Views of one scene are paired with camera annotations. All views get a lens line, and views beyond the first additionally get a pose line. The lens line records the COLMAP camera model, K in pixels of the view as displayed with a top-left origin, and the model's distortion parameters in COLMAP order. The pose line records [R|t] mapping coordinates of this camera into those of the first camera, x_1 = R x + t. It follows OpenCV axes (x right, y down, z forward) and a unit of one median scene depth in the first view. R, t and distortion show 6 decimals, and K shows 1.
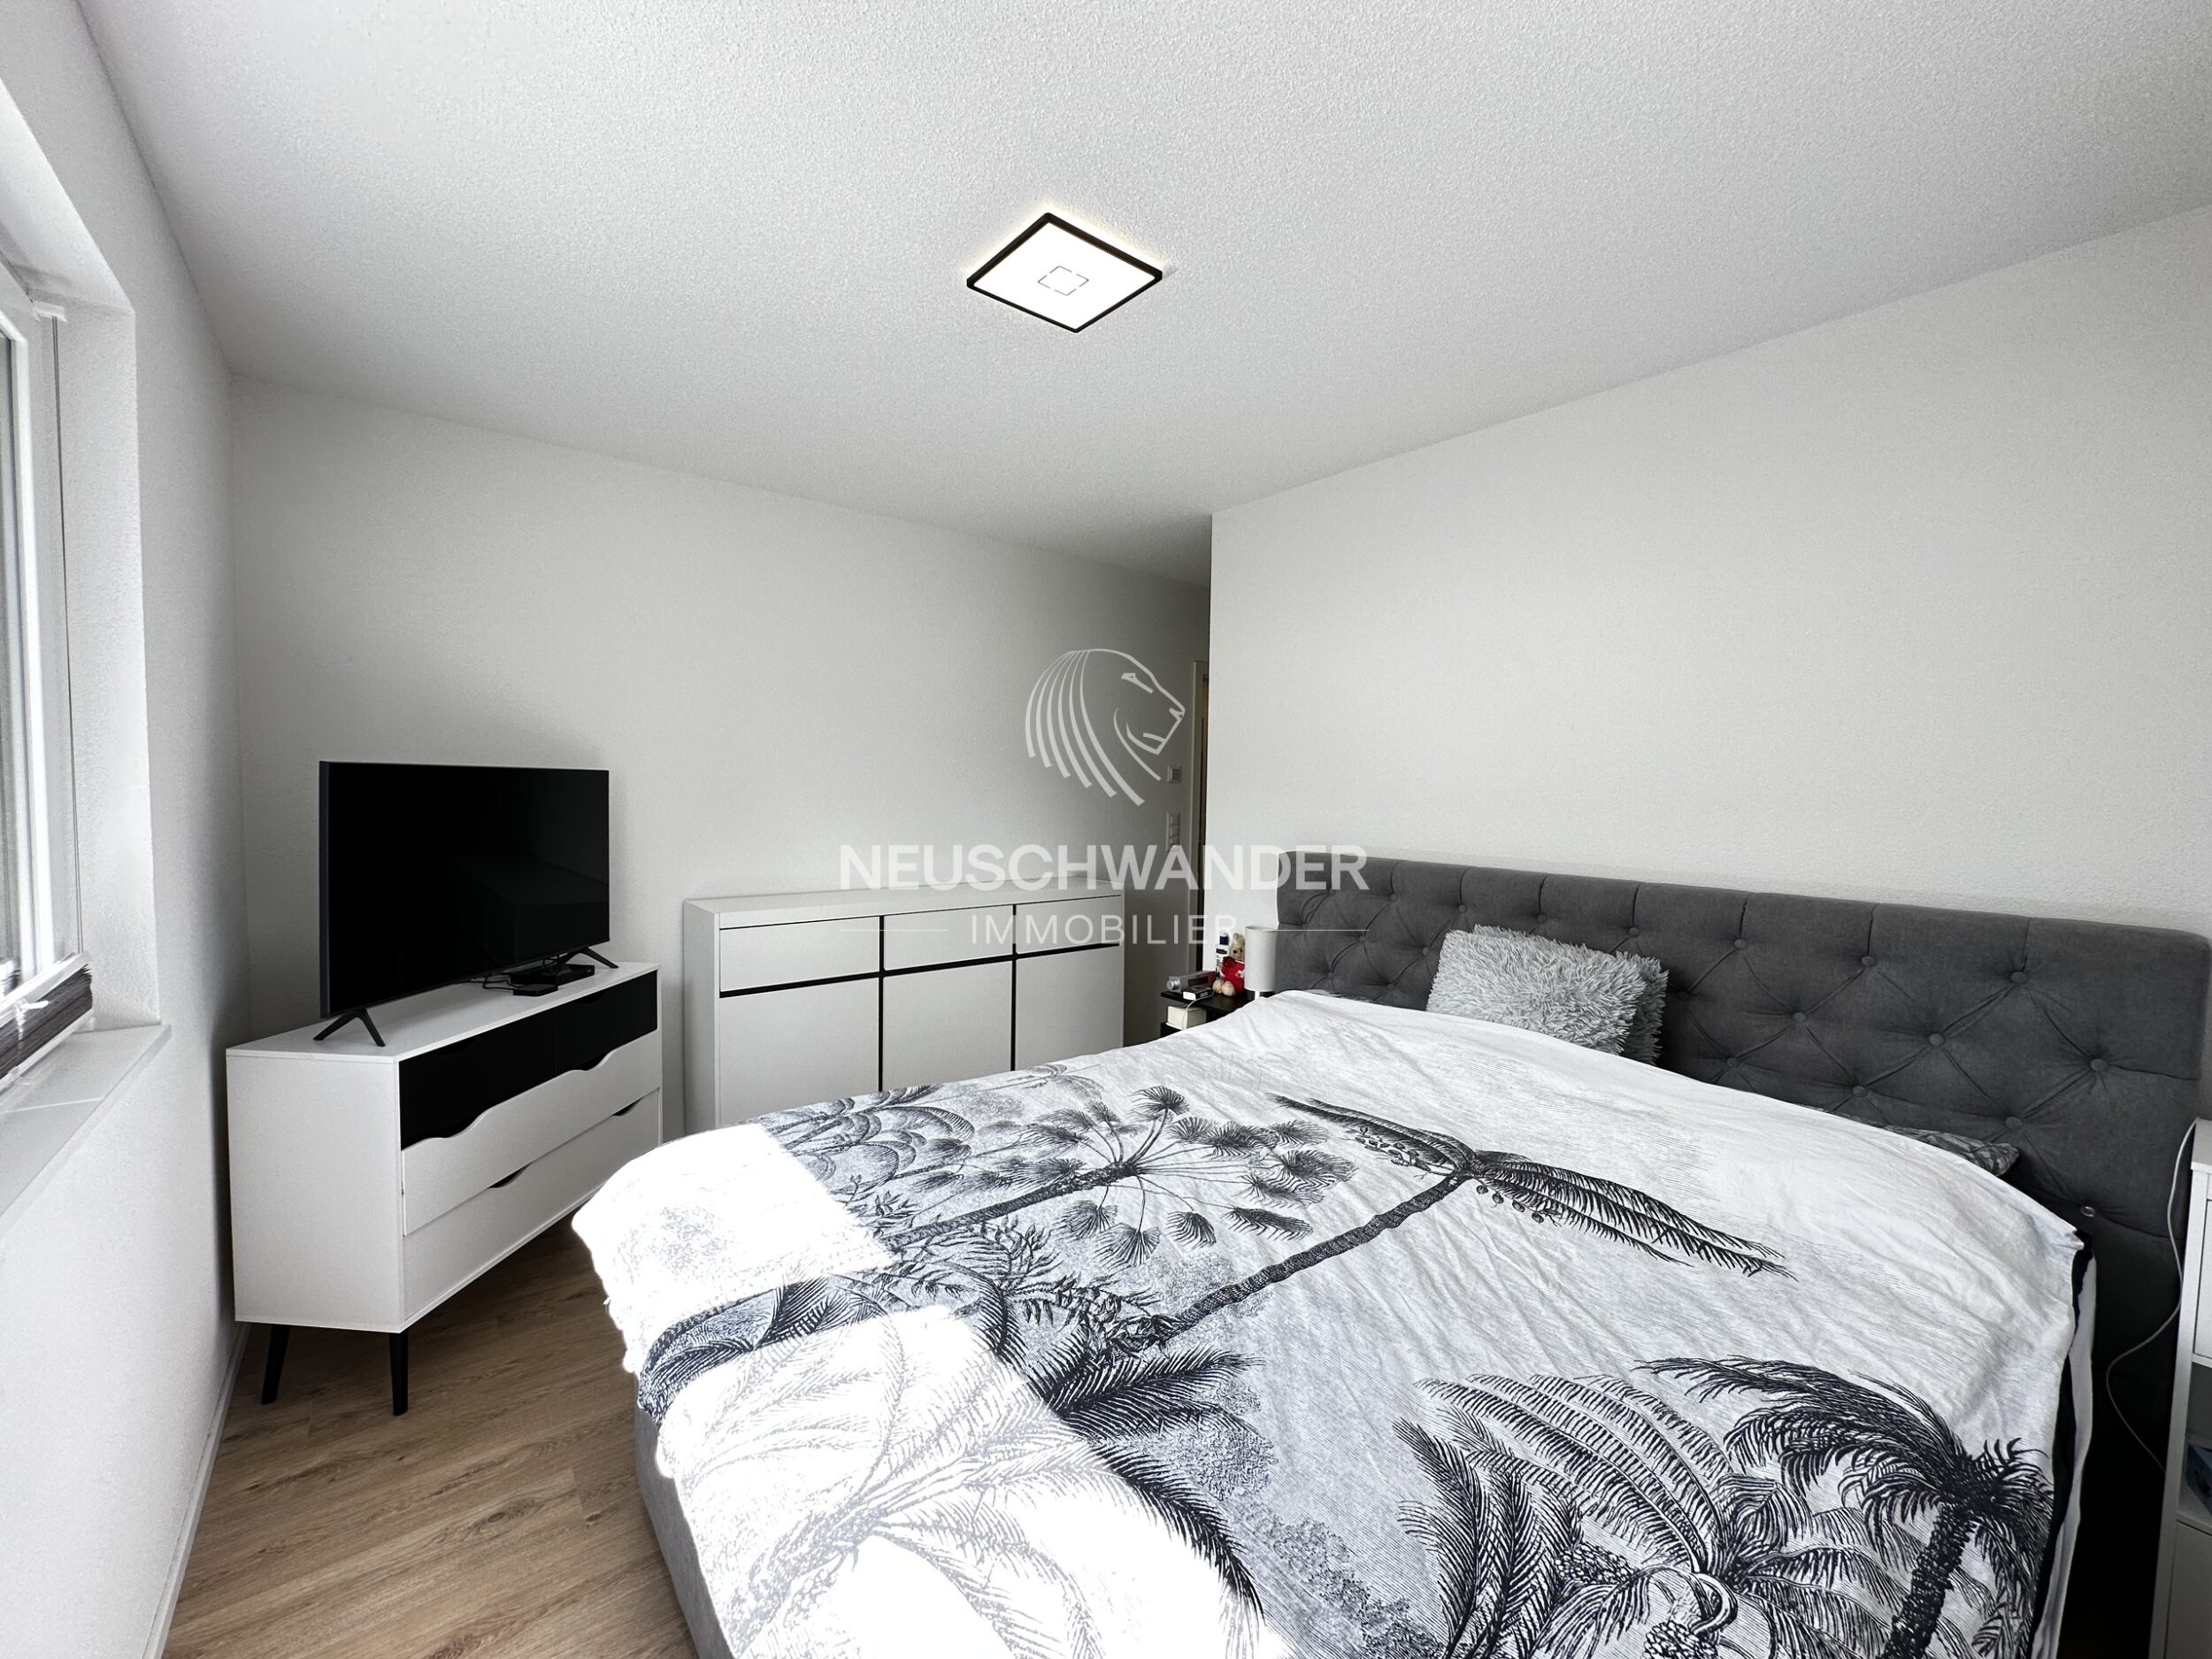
lens RADIAL K [[883.5, 0, 1105.8], [0, 883.5, 825.5], [0, 0, 1]] dist [-0.002791, 0.001206]
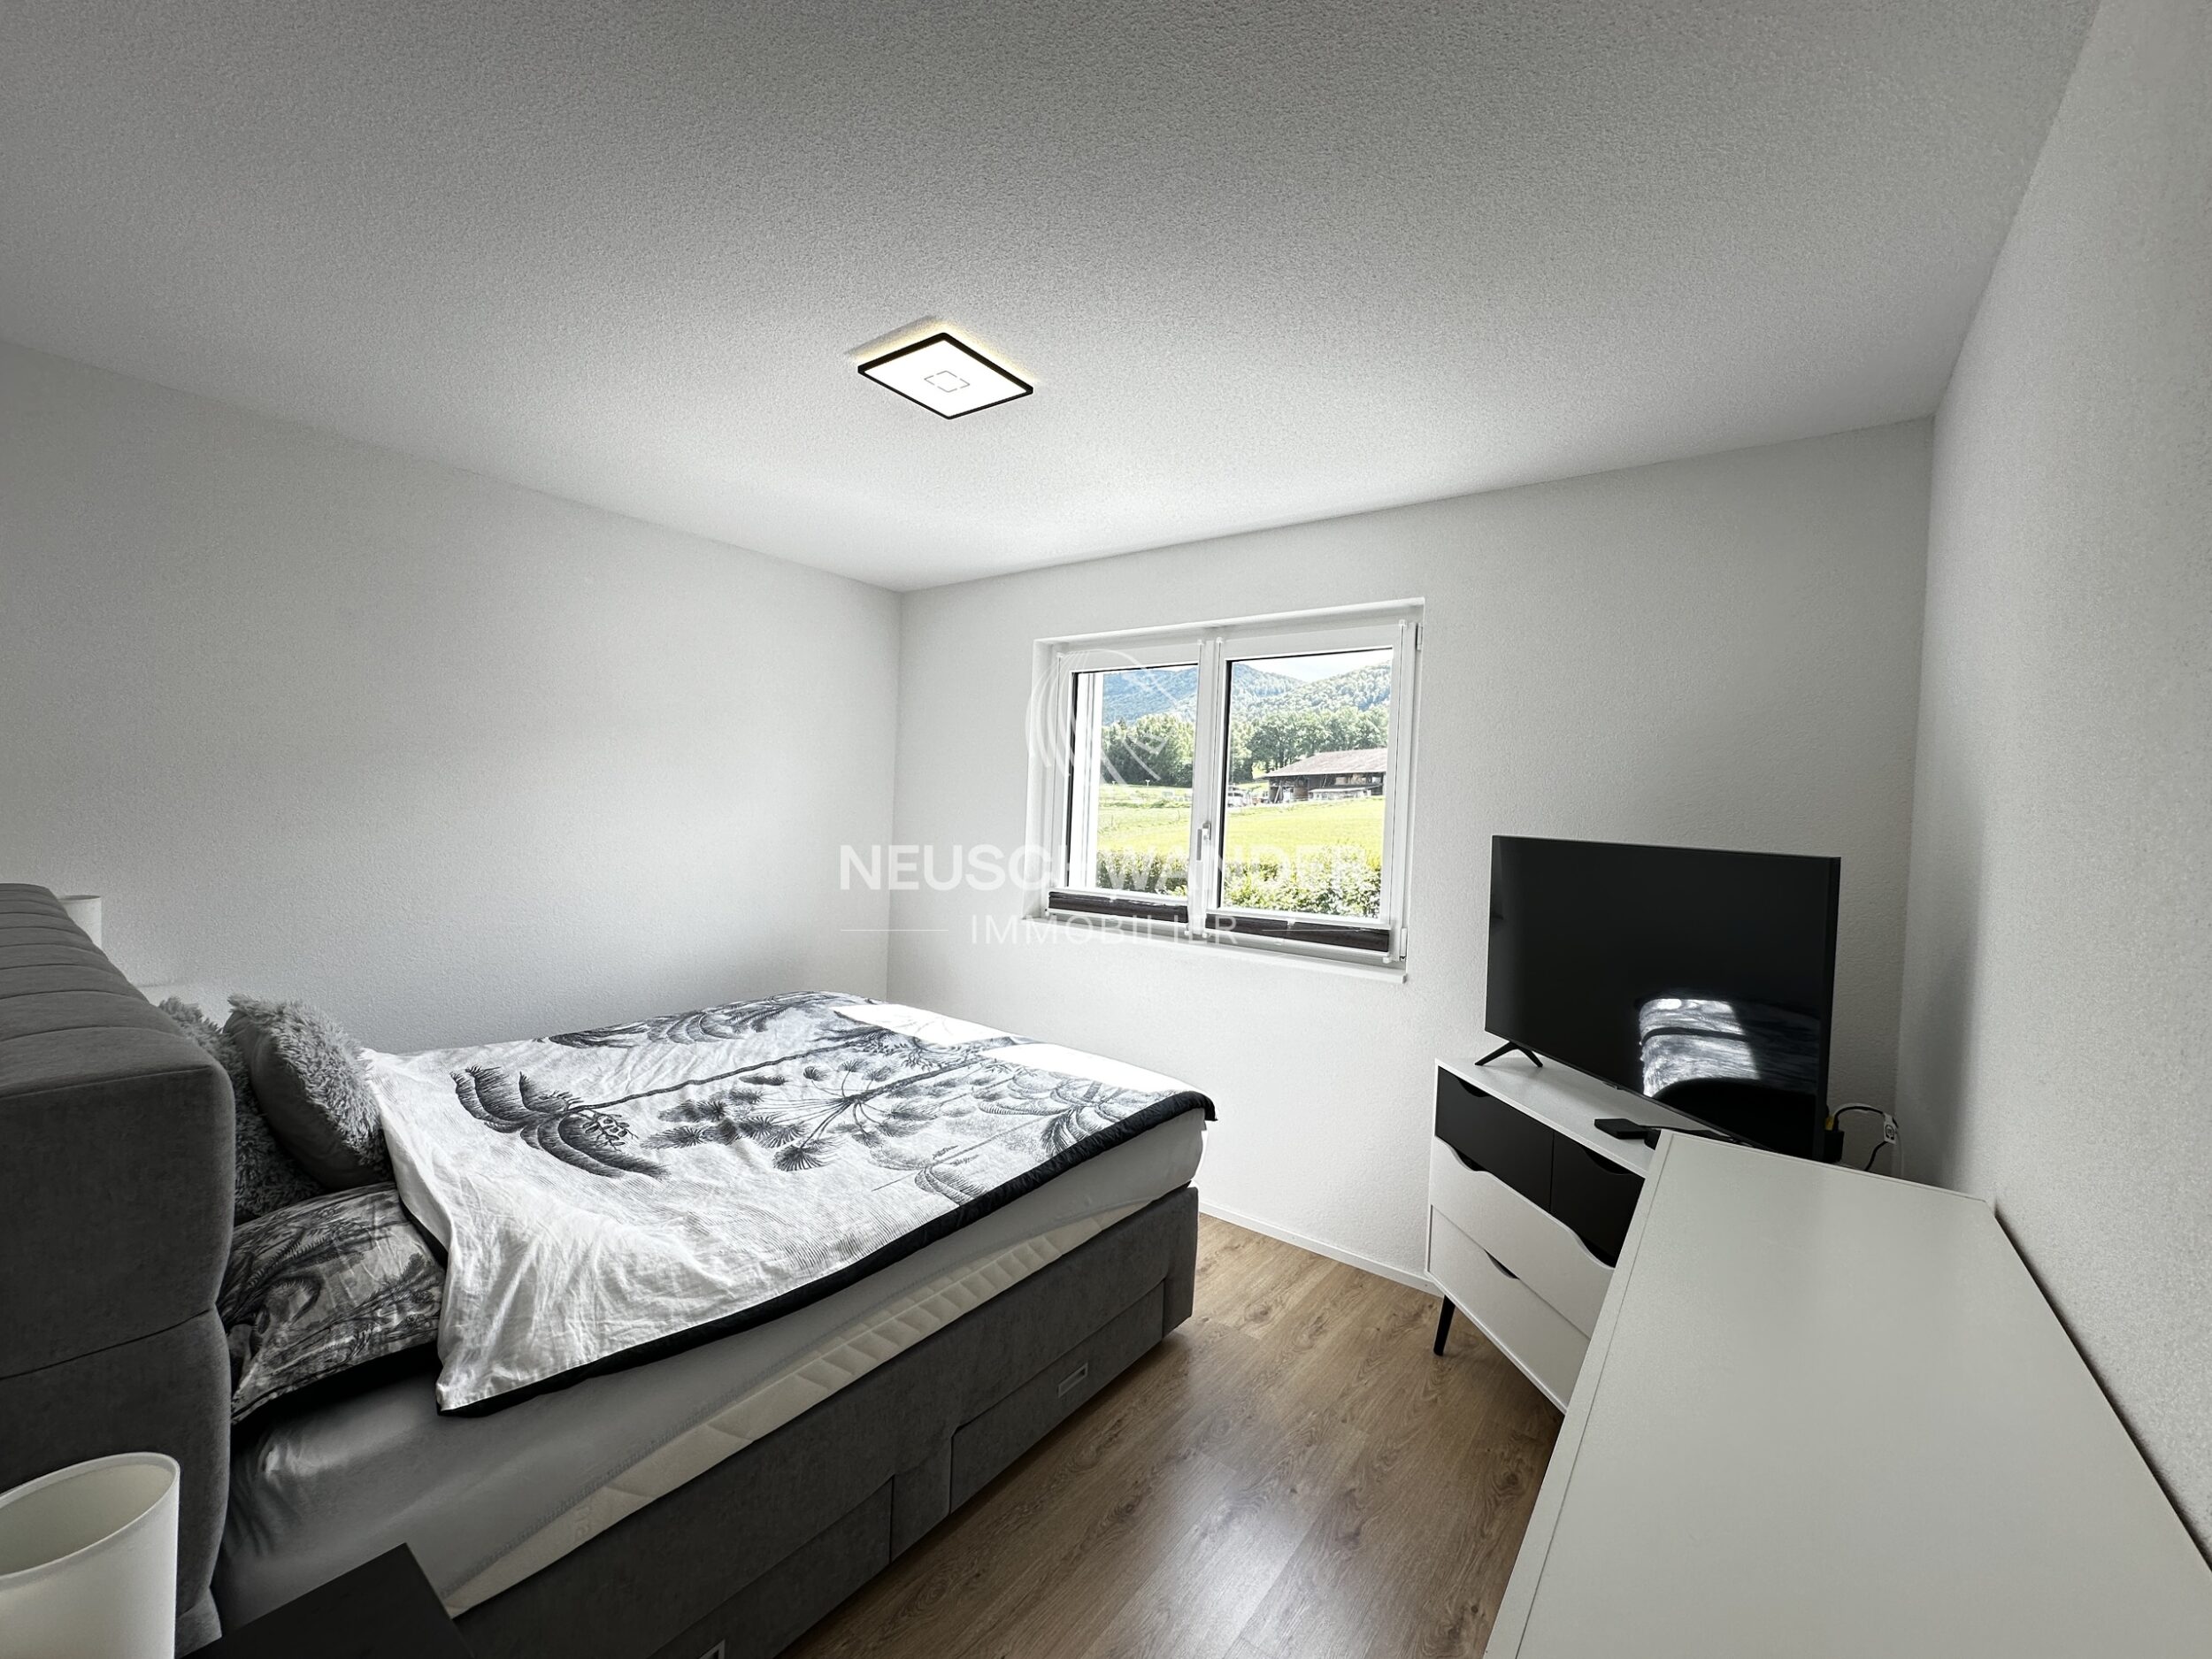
lens RADIAL K [[883.5, 0, 1110.3], [0, 883.5, 832.1], [0, 0, 1]] dist [-0.002791, 0.001206]
pose [[-0.966663, -0.053078, -0.250489, 0.002121], [-0.072573, 0.994957, 0.069238, -0.144064], [0.245551, 0.085109, -0.965640, 2.416726]]
